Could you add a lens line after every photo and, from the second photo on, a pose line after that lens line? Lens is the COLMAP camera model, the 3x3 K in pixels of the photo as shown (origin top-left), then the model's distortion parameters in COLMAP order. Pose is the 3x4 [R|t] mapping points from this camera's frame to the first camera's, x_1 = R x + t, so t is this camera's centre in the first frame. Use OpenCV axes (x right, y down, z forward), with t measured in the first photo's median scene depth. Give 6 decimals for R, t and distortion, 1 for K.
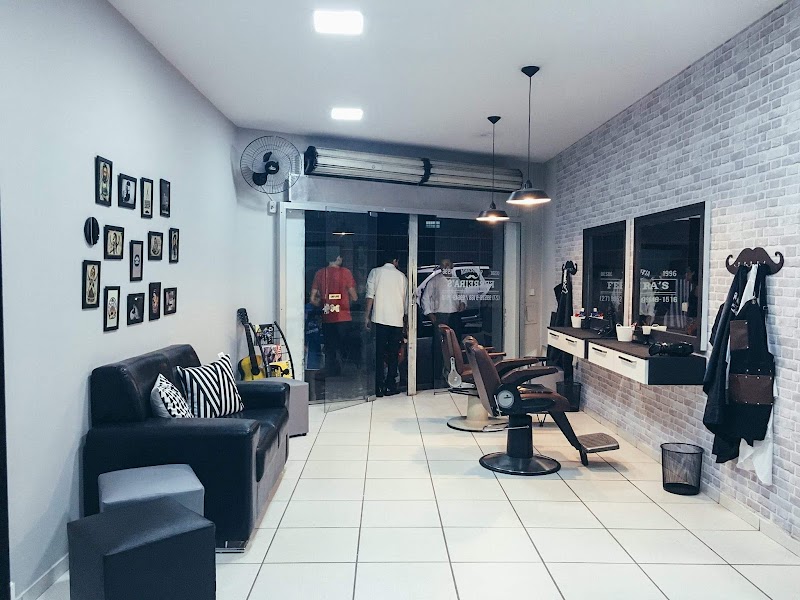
lens RADIAL K [[667.1, 0, 400.0], [0, 667.1, 300.0], [0, 0, 1]] dist [0.033739, 0.001028]
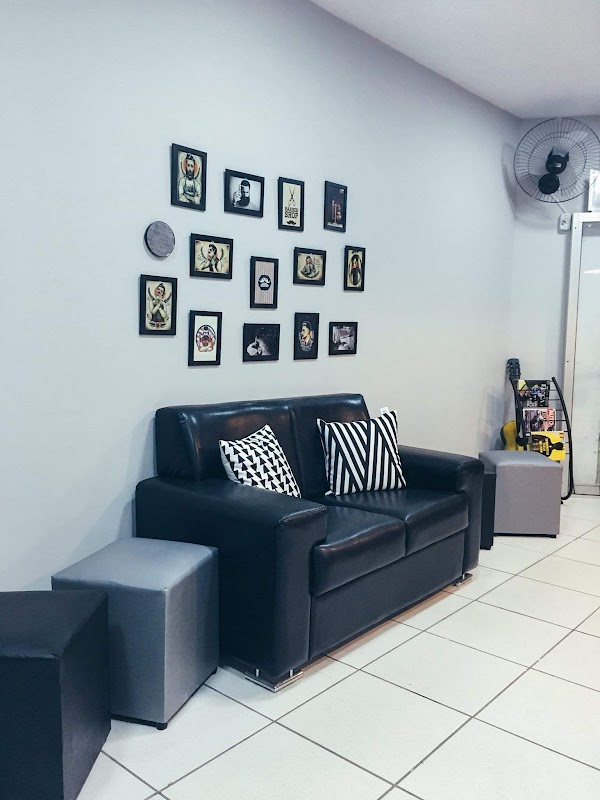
lens RADIAL K [[667.1, 0, 300.0], [0, 667.1, 400.0], [0, 0, 1]] dist [0.033739, 0.001028]
pose [[0.731599, 0.073182, -0.677796, 0.178342], [-0.034033, 0.996903, 0.070902, 0.021598], [0.680885, -0.028804, 0.731824, 0.406415]]
